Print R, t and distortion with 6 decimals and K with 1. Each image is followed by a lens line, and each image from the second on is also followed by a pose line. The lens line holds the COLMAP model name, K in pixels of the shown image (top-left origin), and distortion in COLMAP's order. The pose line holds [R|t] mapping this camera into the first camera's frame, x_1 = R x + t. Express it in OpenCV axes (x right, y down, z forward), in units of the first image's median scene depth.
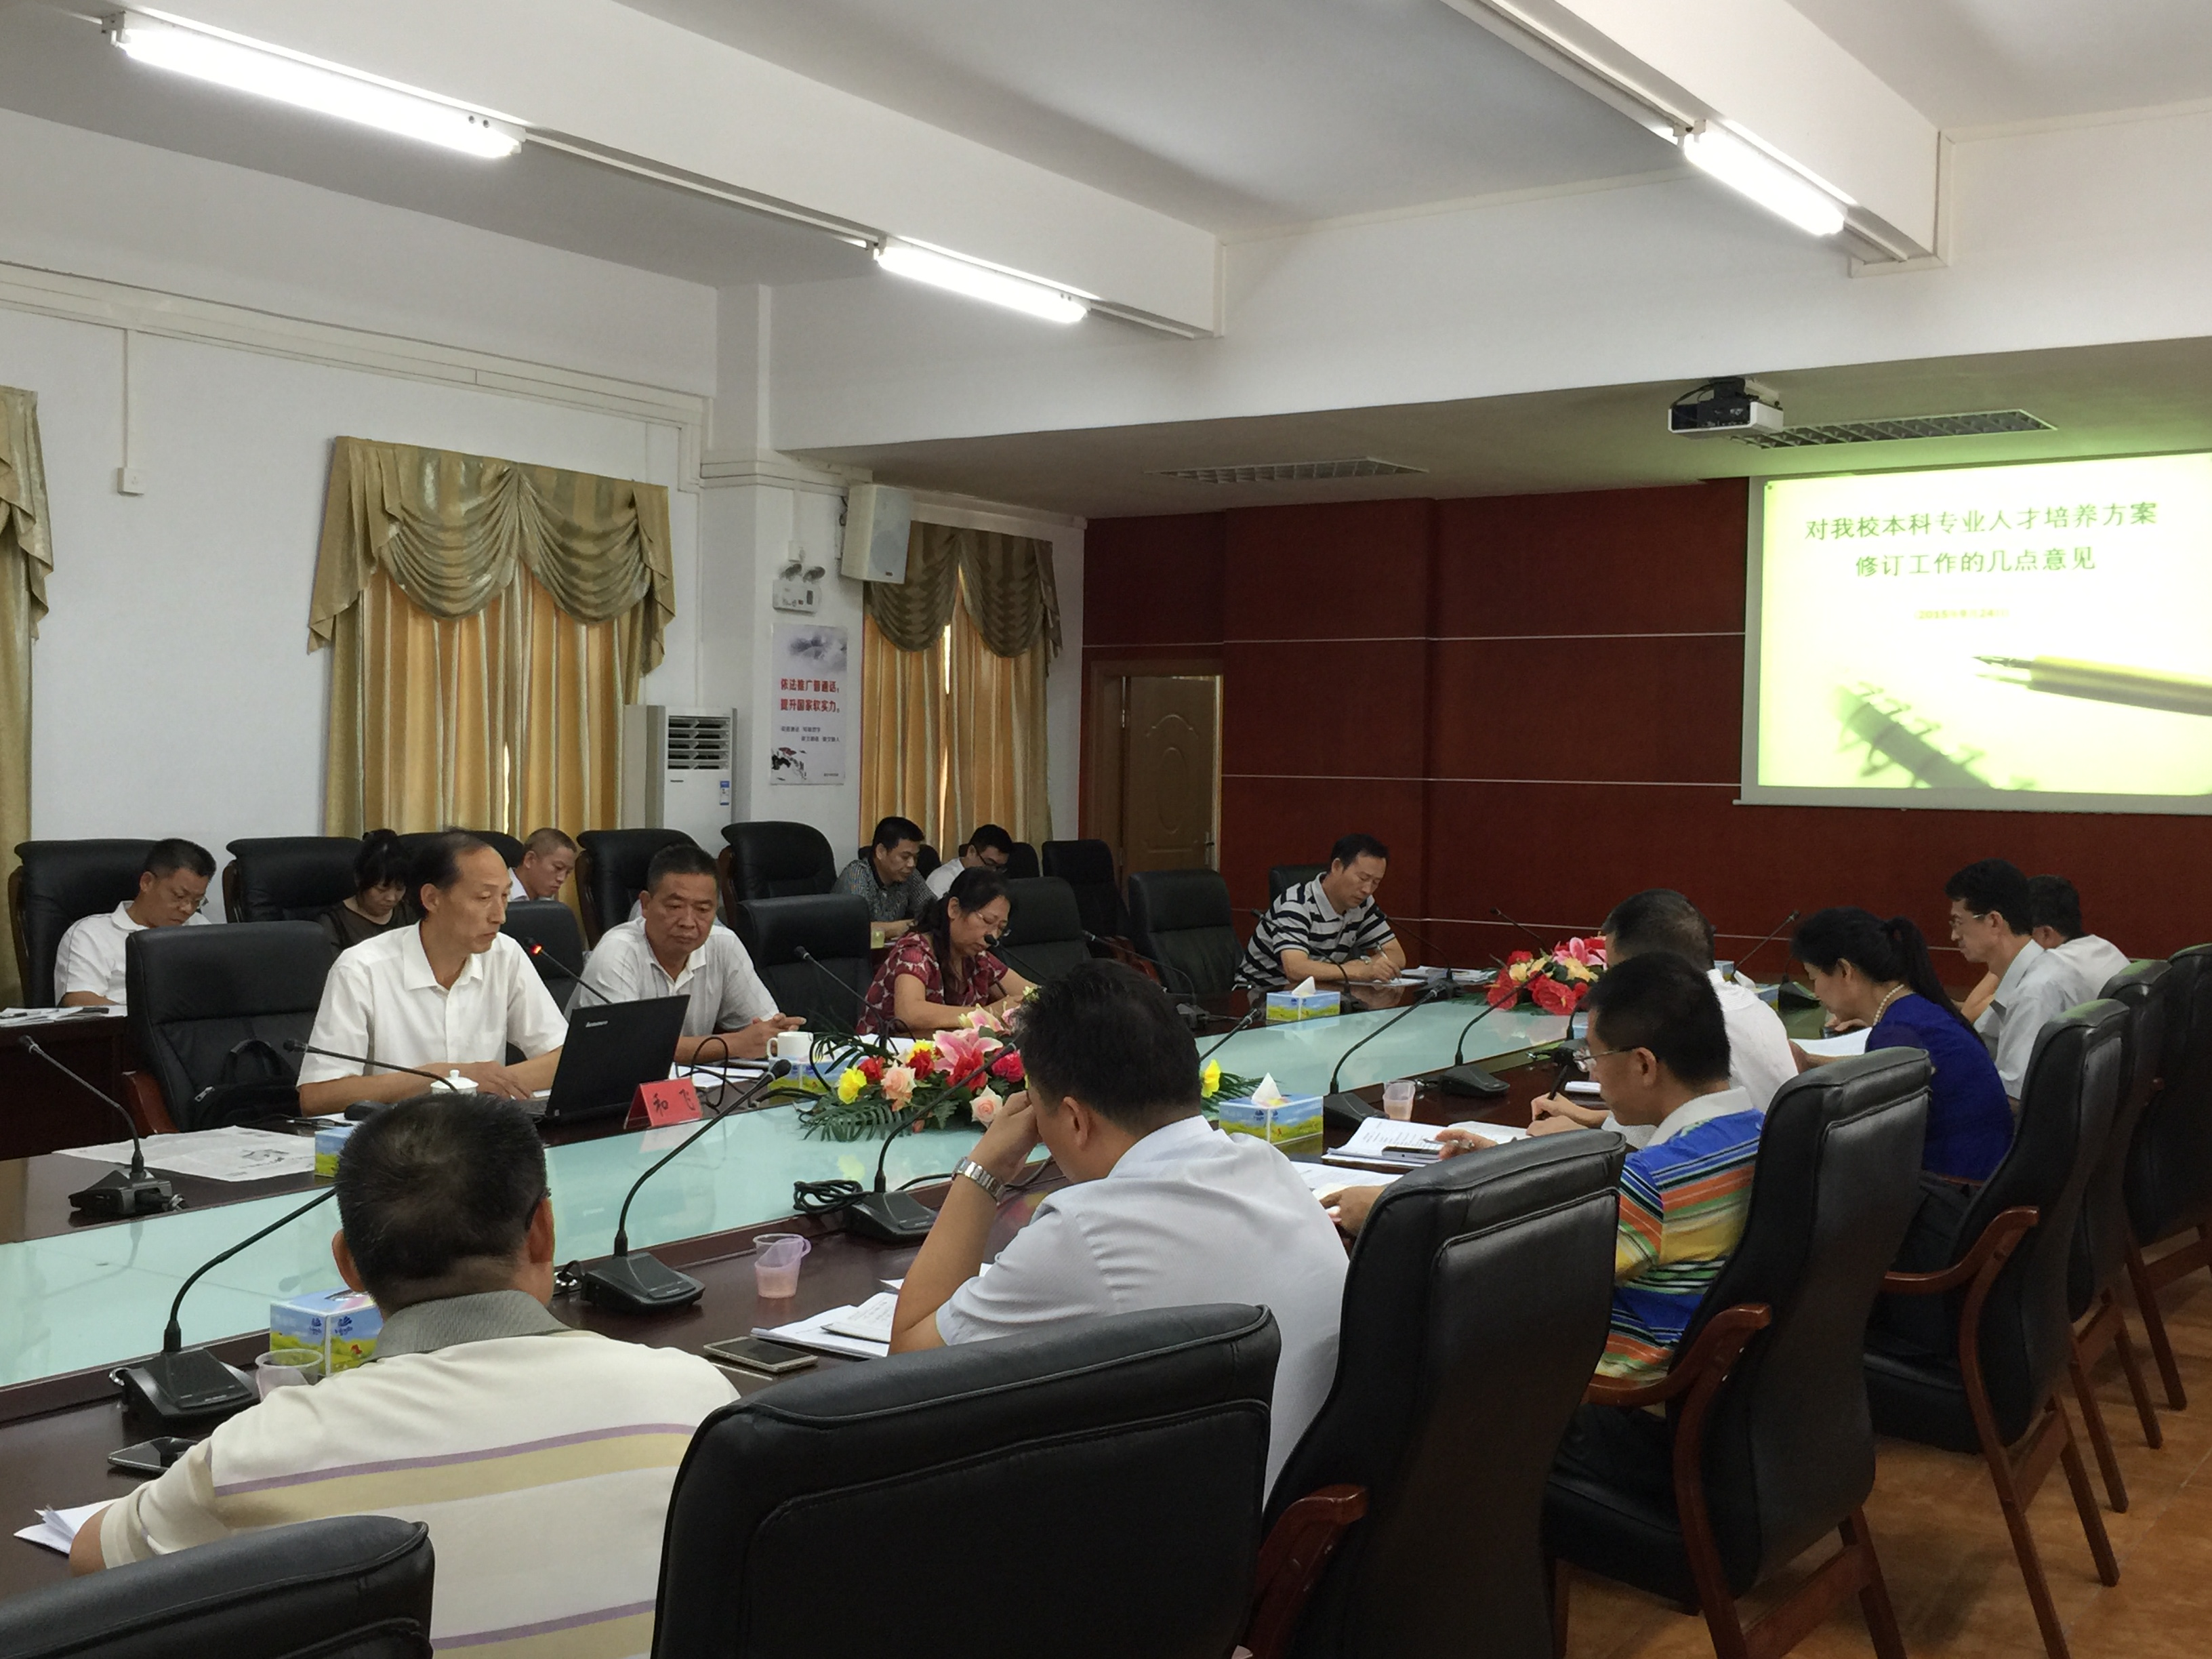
lens RADIAL K [[2331.0, 0, 1106.0], [0, 2331.0, 829.5], [0, 0, 1]] dist [-0.017446, -0.036150]
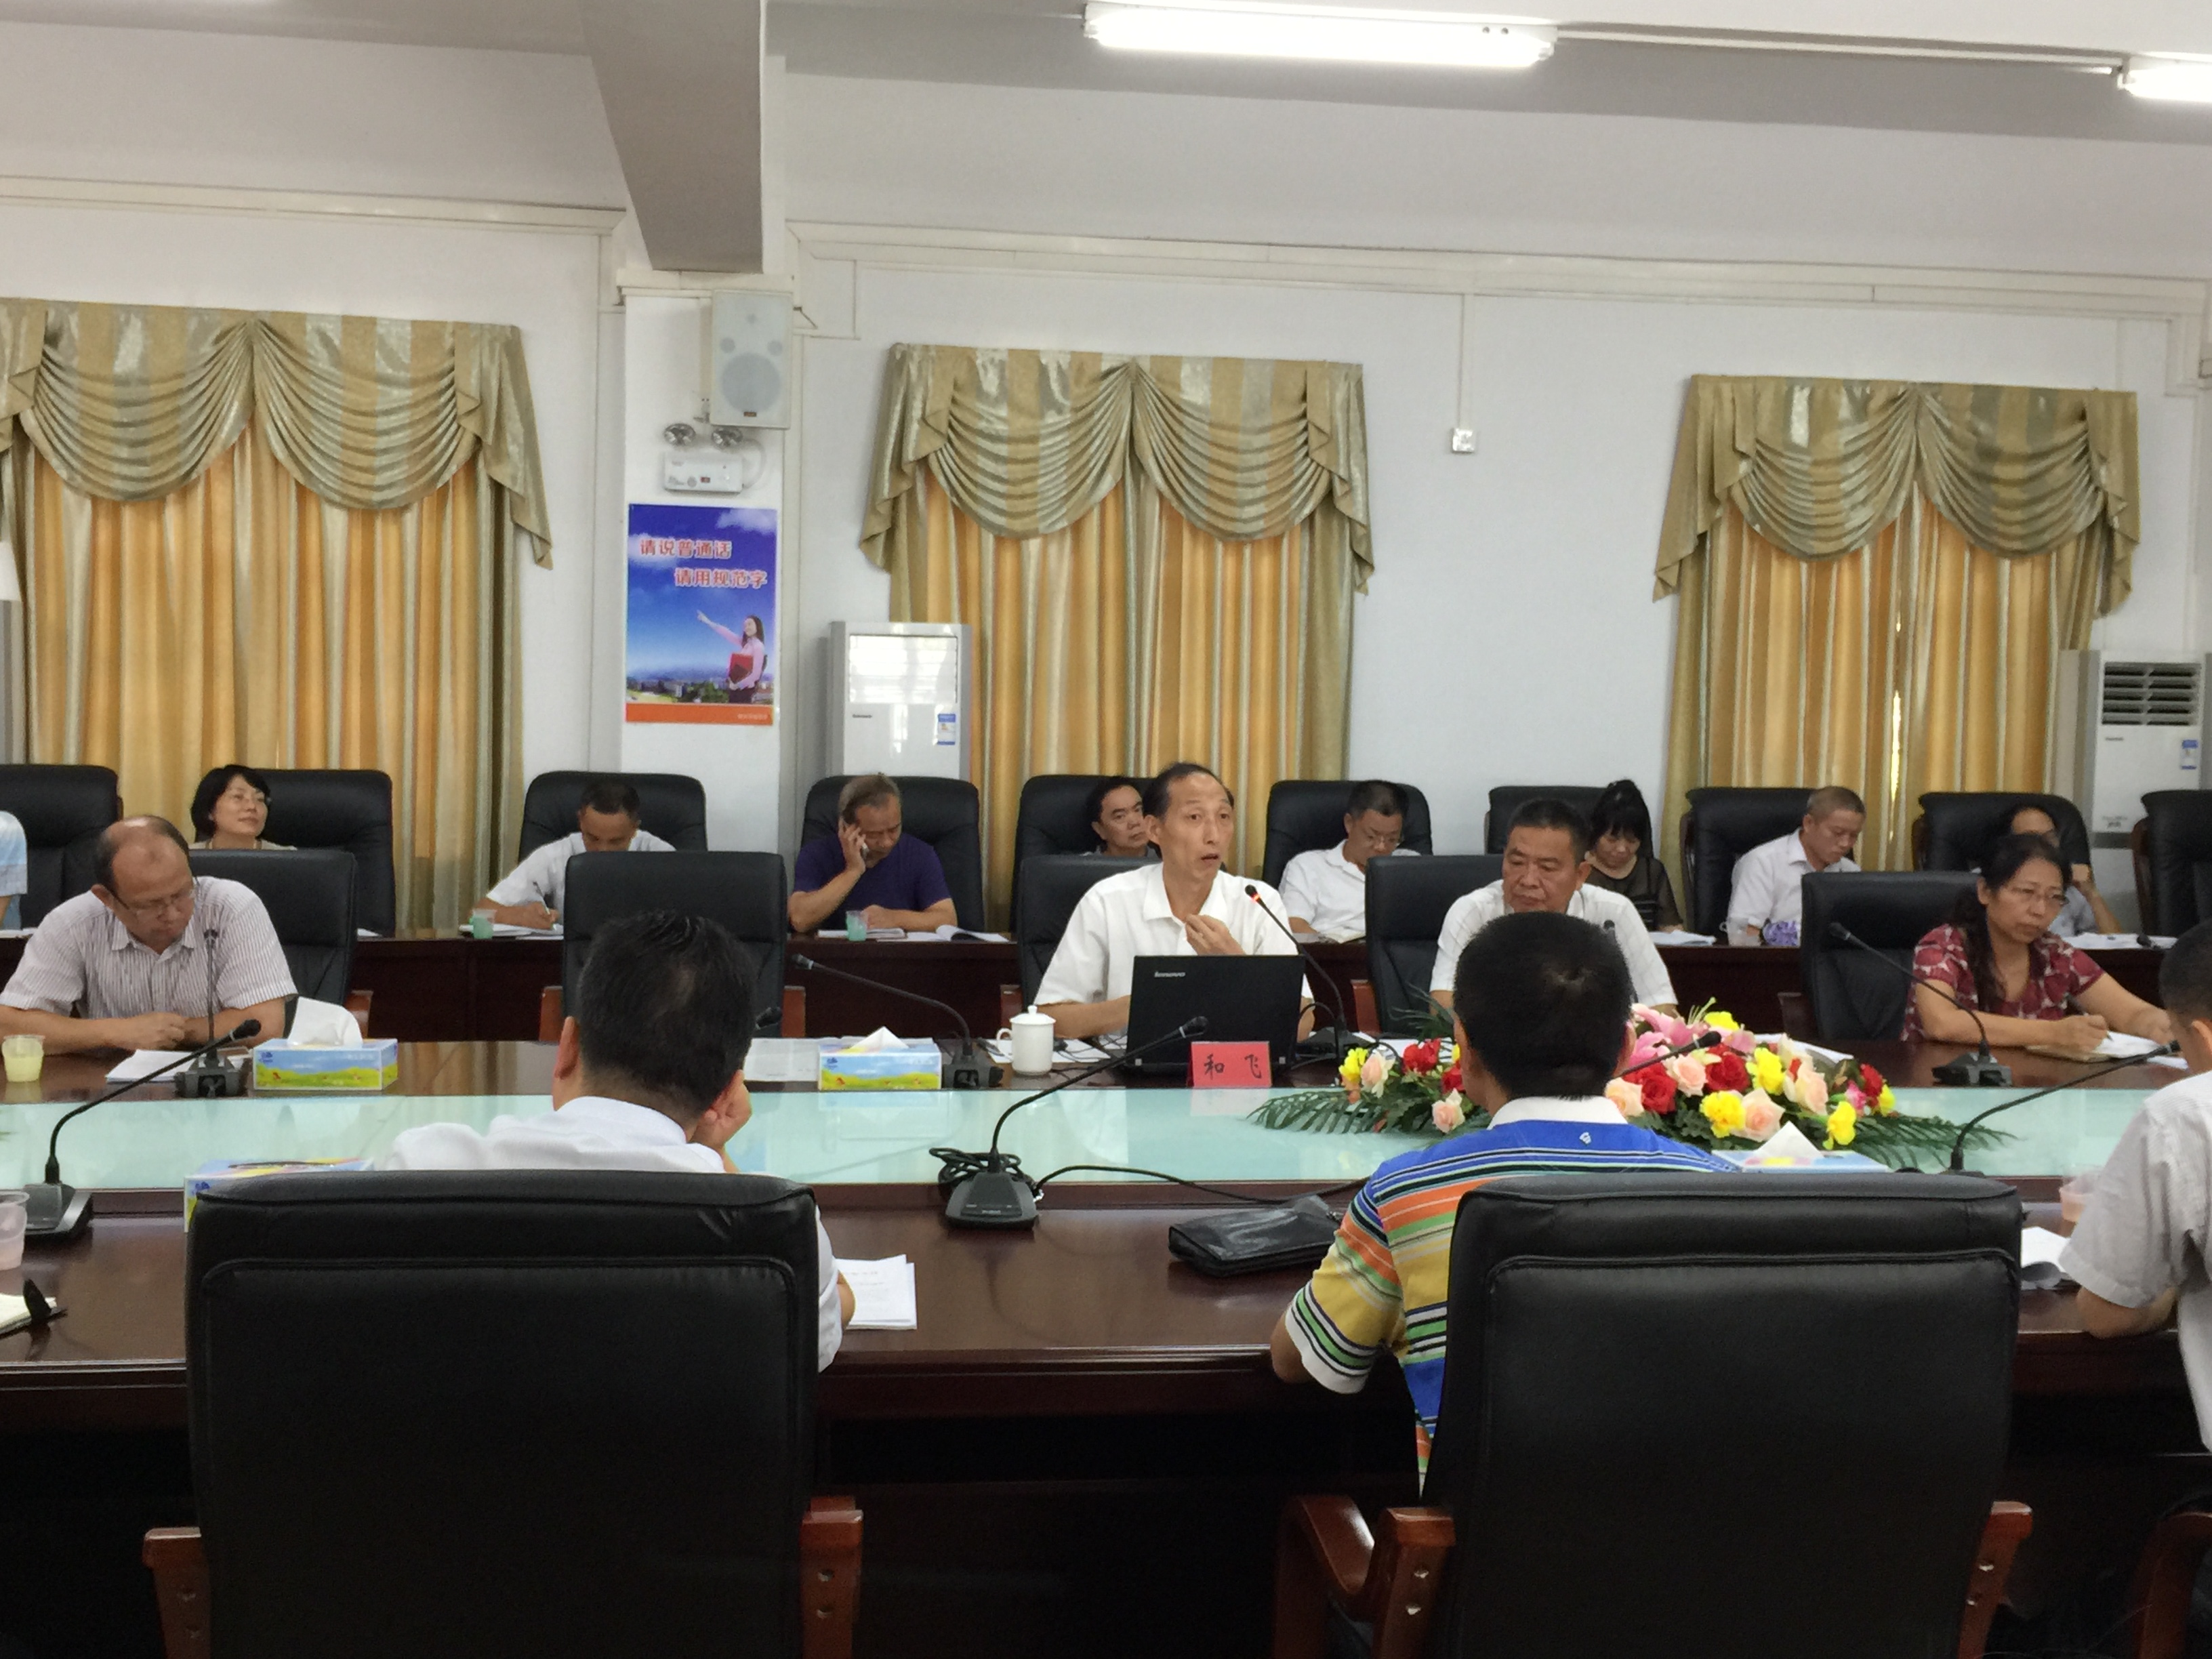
lens RADIAL K [[2285.1, 0, 1106.0], [0, 2285.1, 829.5], [0, 0, 1]] dist [0.137832, -0.316790]
pose [[0.643366, 0.049197, -0.763976, 0.247501], [-0.034543, 0.998782, 0.035227, -0.005158], [0.764779, 0.003726, 0.644282, 0.184475]]
